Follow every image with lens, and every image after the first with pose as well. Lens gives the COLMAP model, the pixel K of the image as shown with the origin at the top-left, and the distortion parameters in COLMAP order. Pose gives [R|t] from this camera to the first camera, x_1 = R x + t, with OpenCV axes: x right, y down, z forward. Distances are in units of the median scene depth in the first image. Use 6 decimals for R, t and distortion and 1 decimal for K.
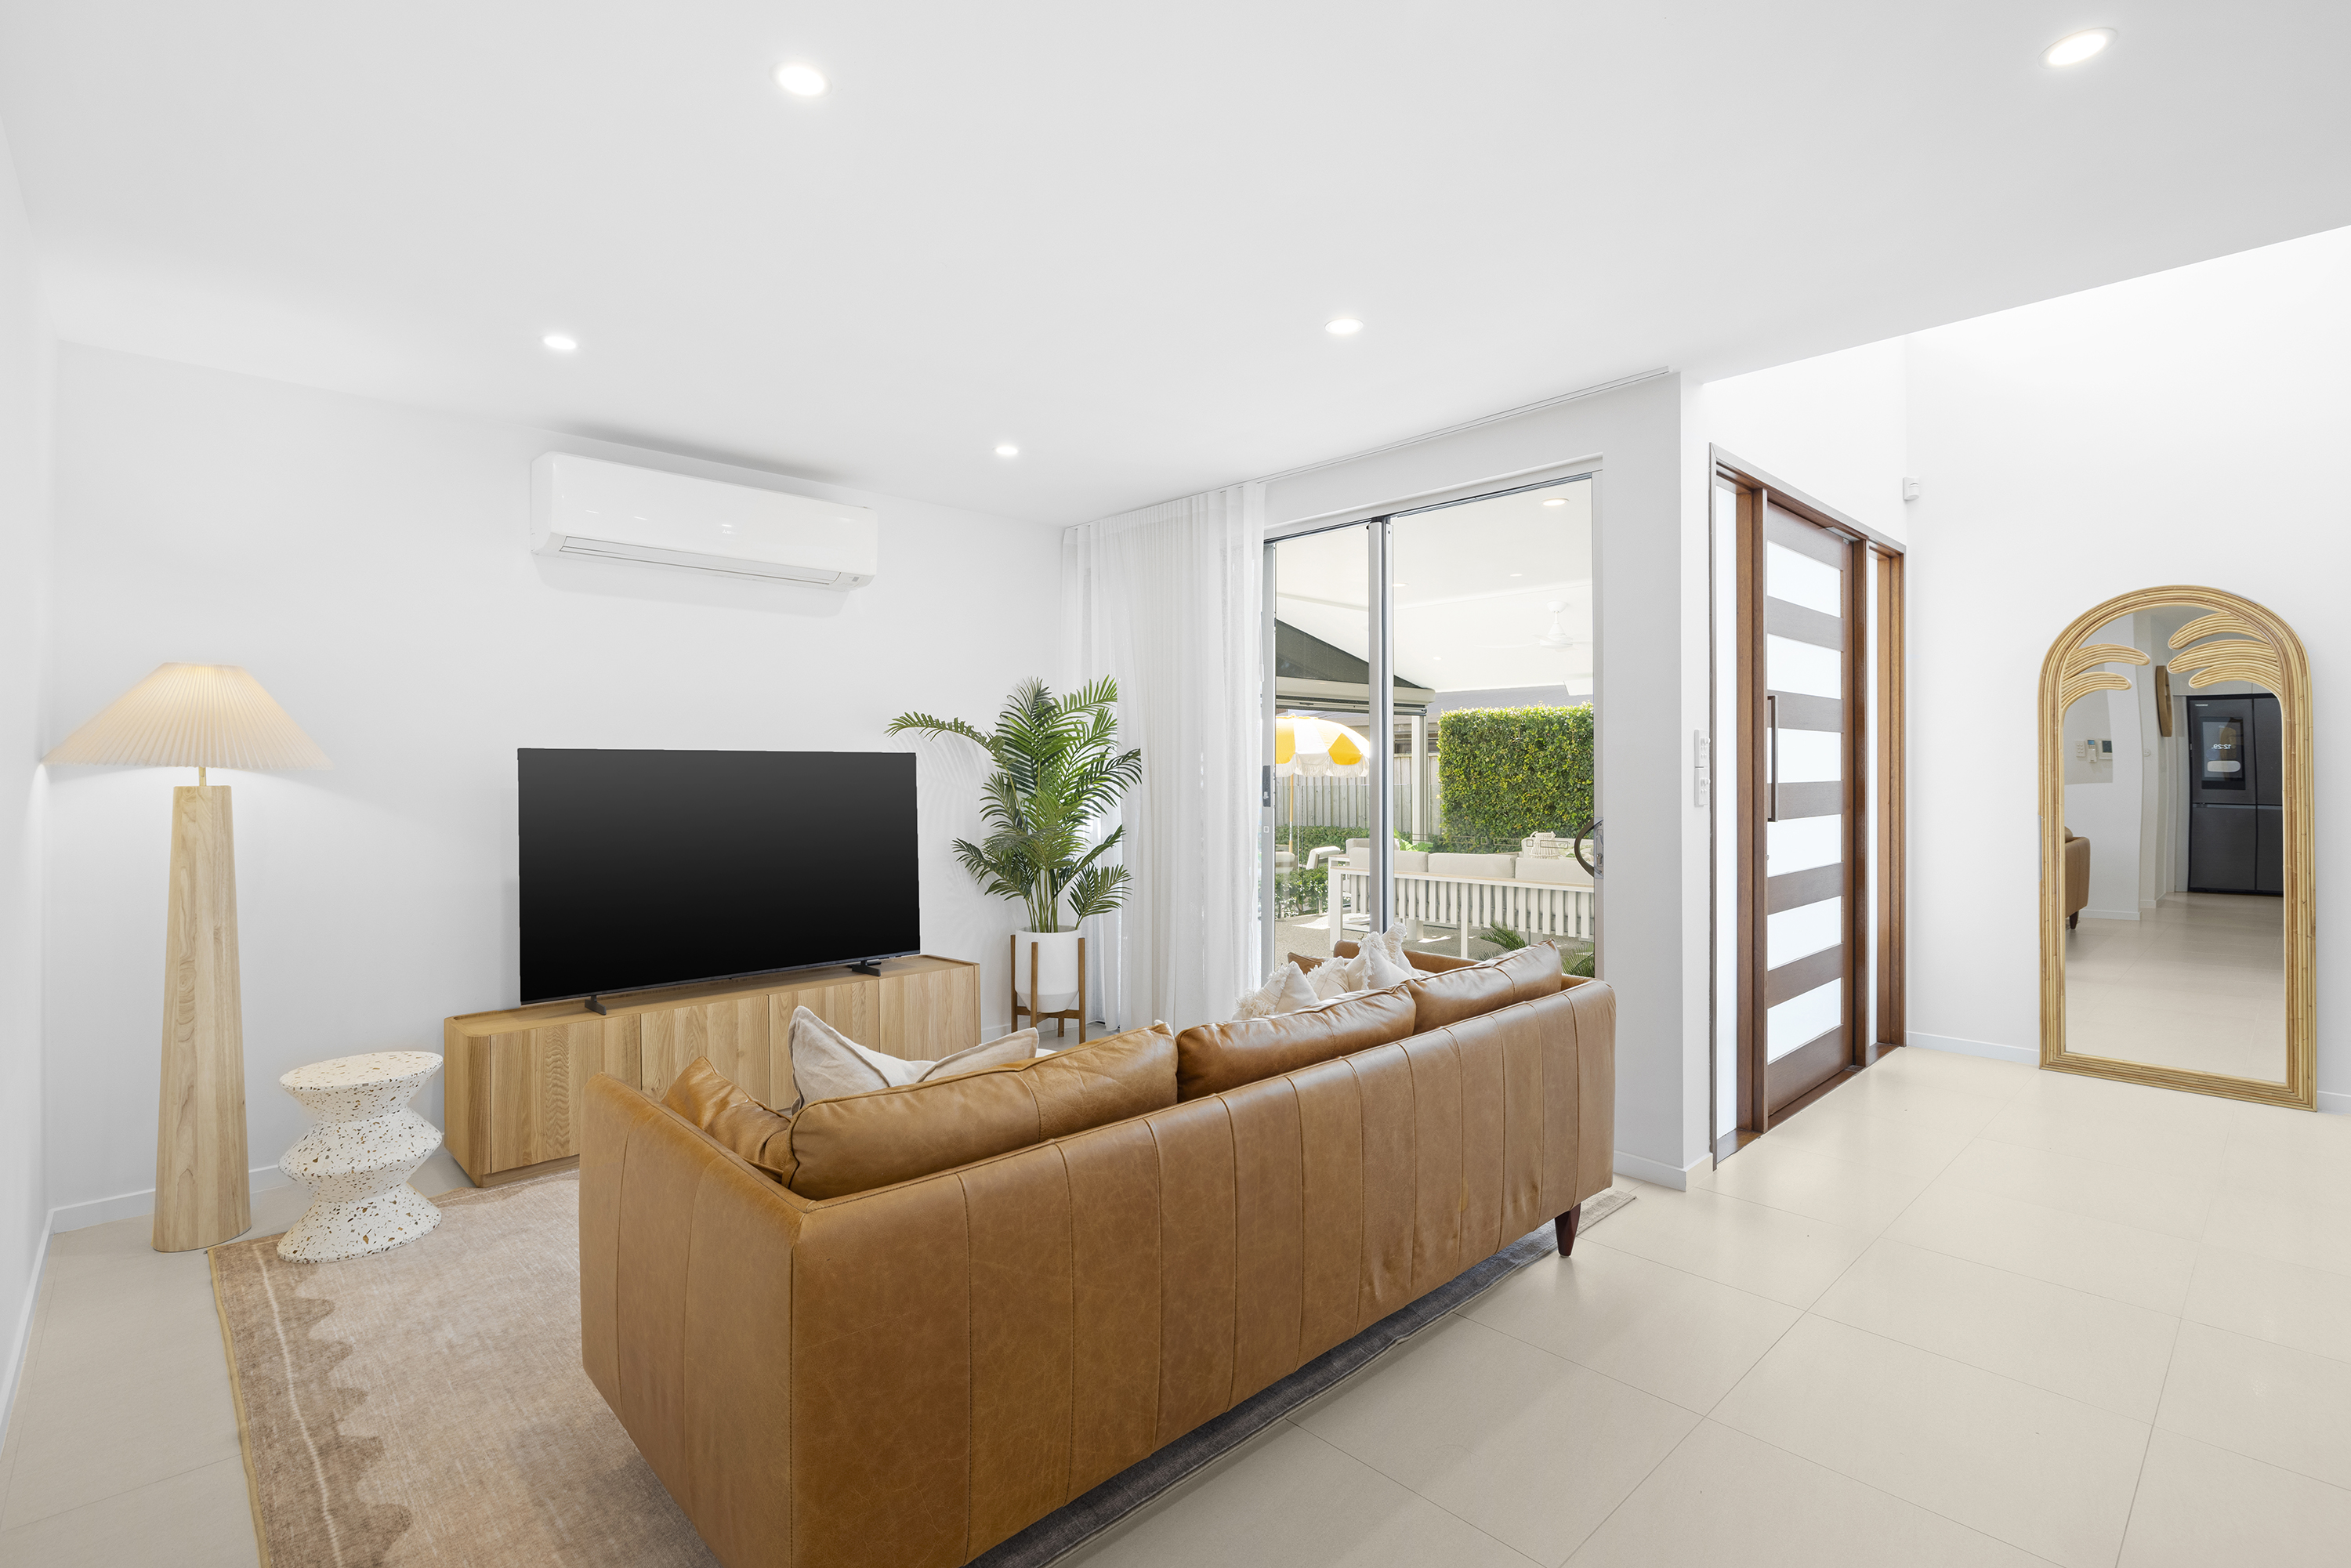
lens RADIAL K [[1077.3, 0, 1169.2], [0, 1077.3, 762.9], [0, 0, 1]] dist [-0.002784, -0.000121]
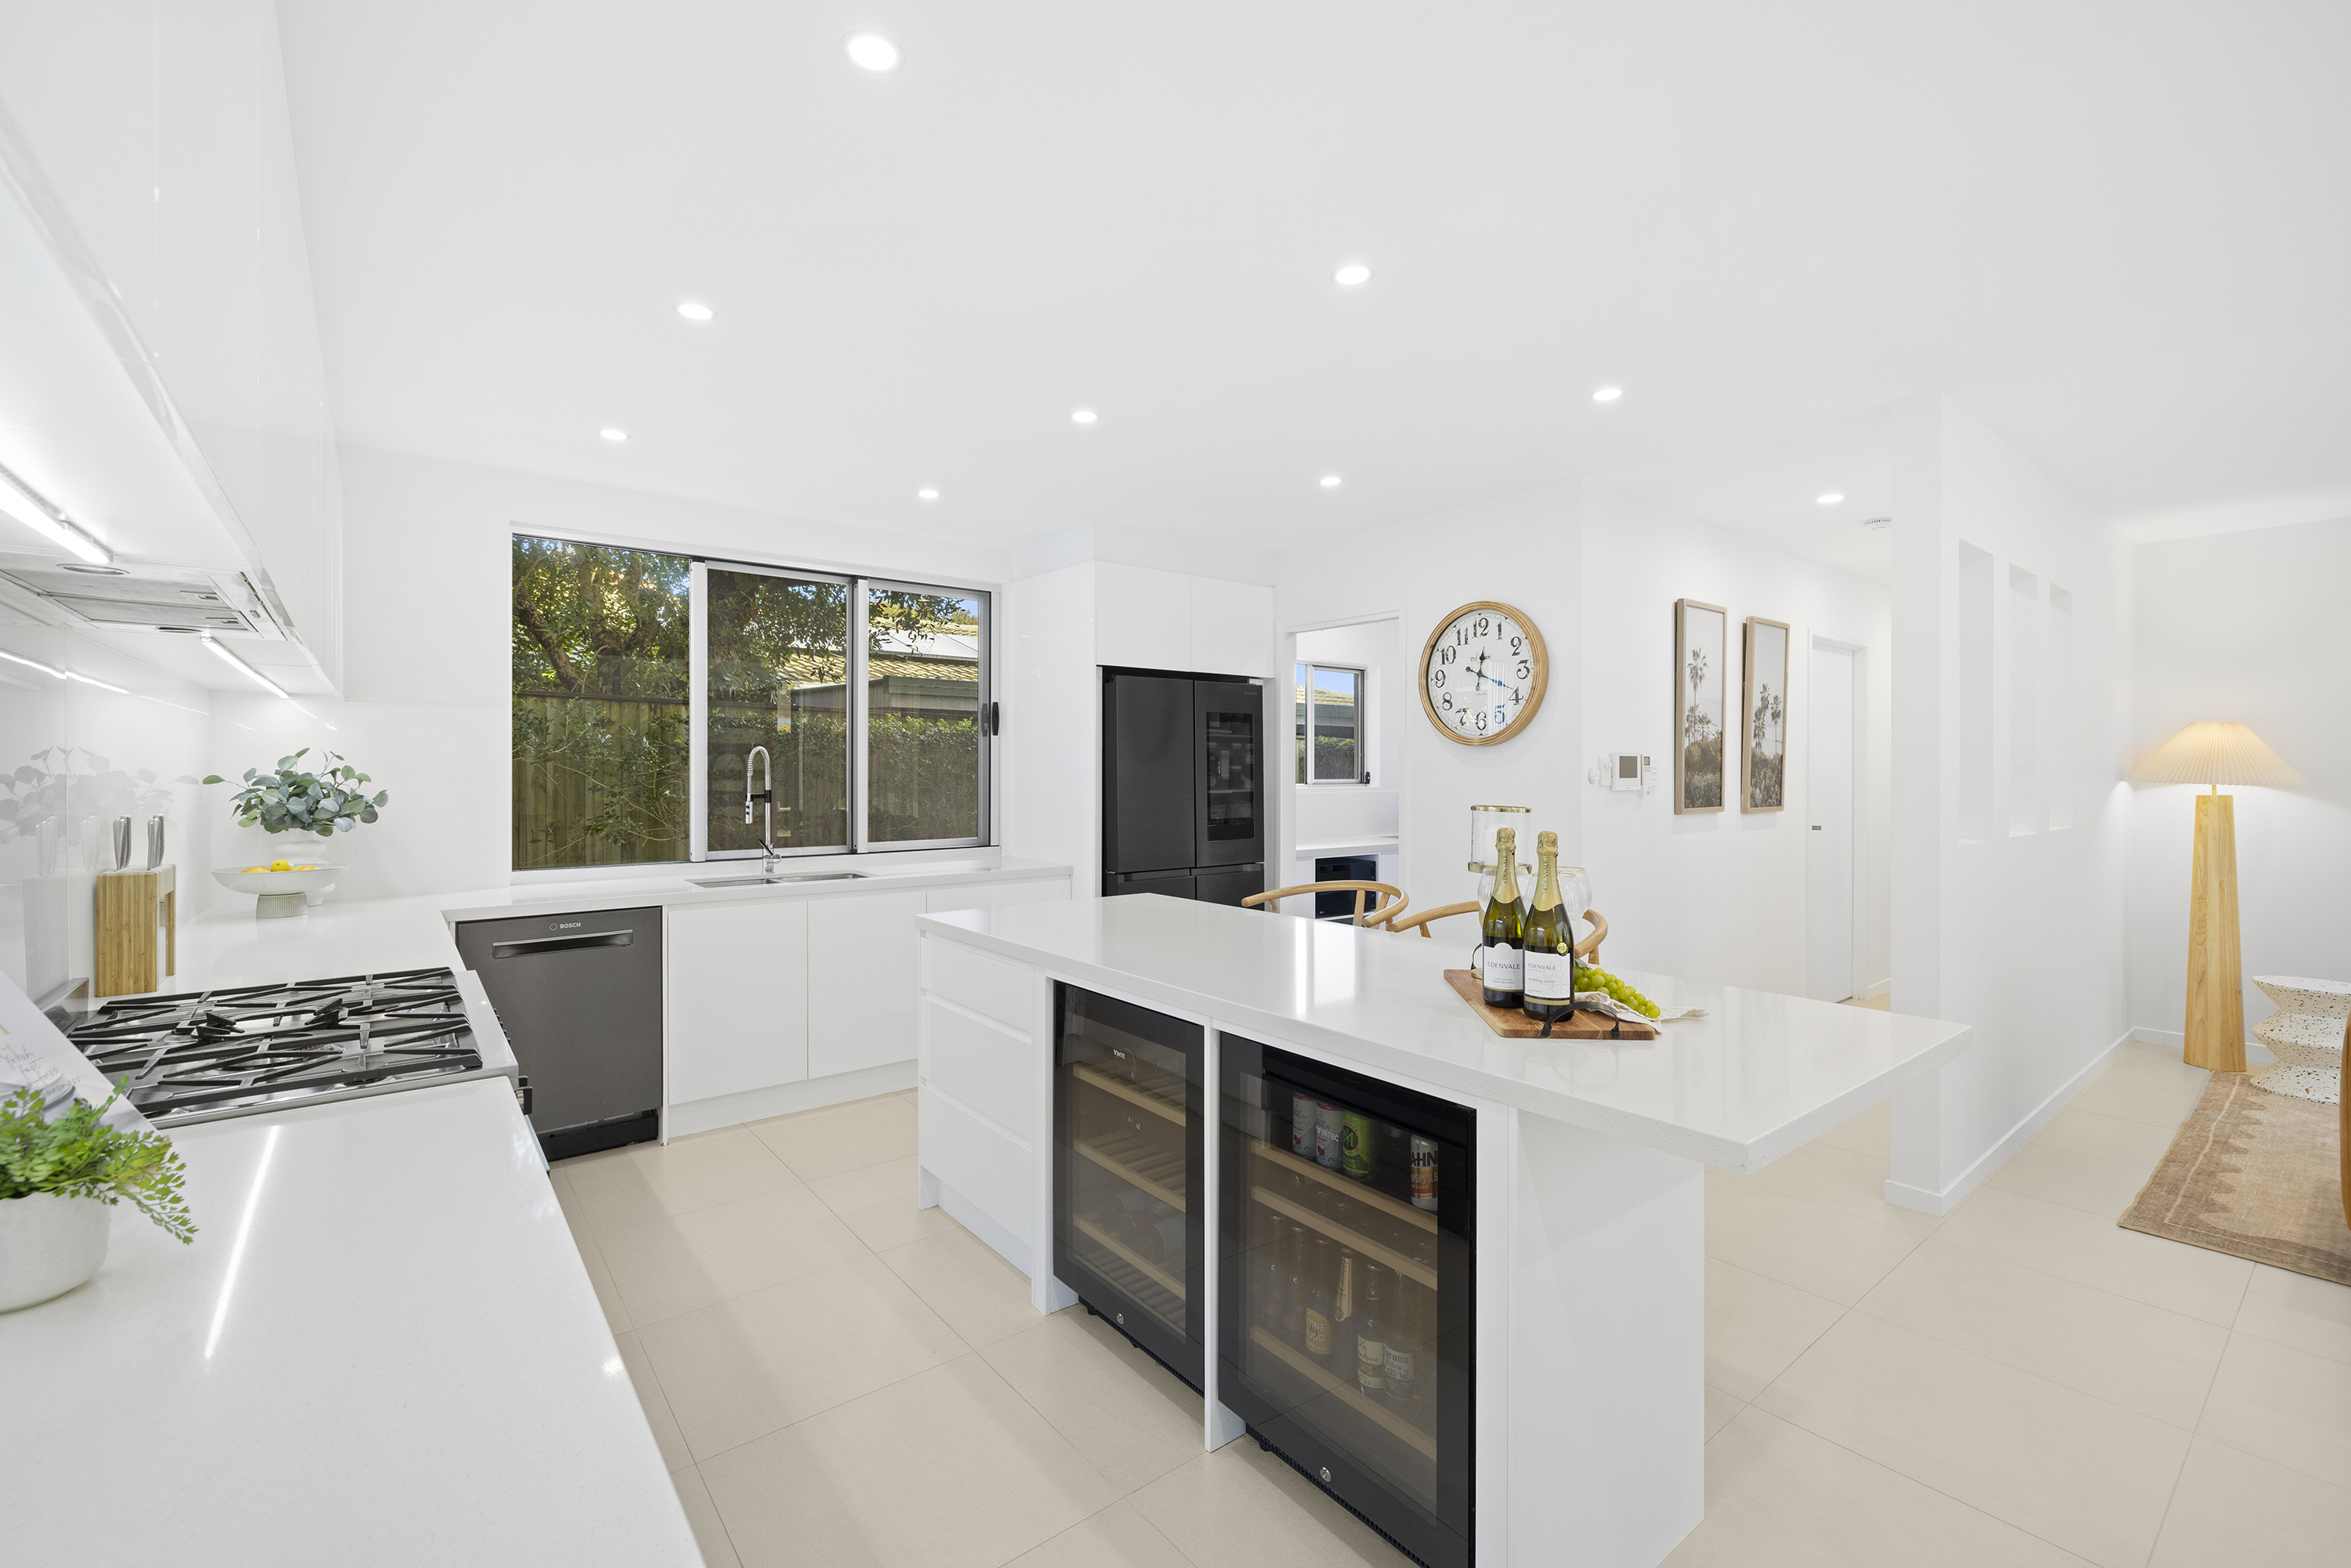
lens RADIAL K [[998.0, 0, 1177.1], [0, 998.0, 772.6], [0, 0, 1]] dist [0.000977, -0.000030]
pose [[-0.073948, 0.006557, -0.997241, 0.781795], [-0.003034, 0.999972, 0.006800, -0.019806], [0.997257, 0.003528, -0.073926, -0.502667]]
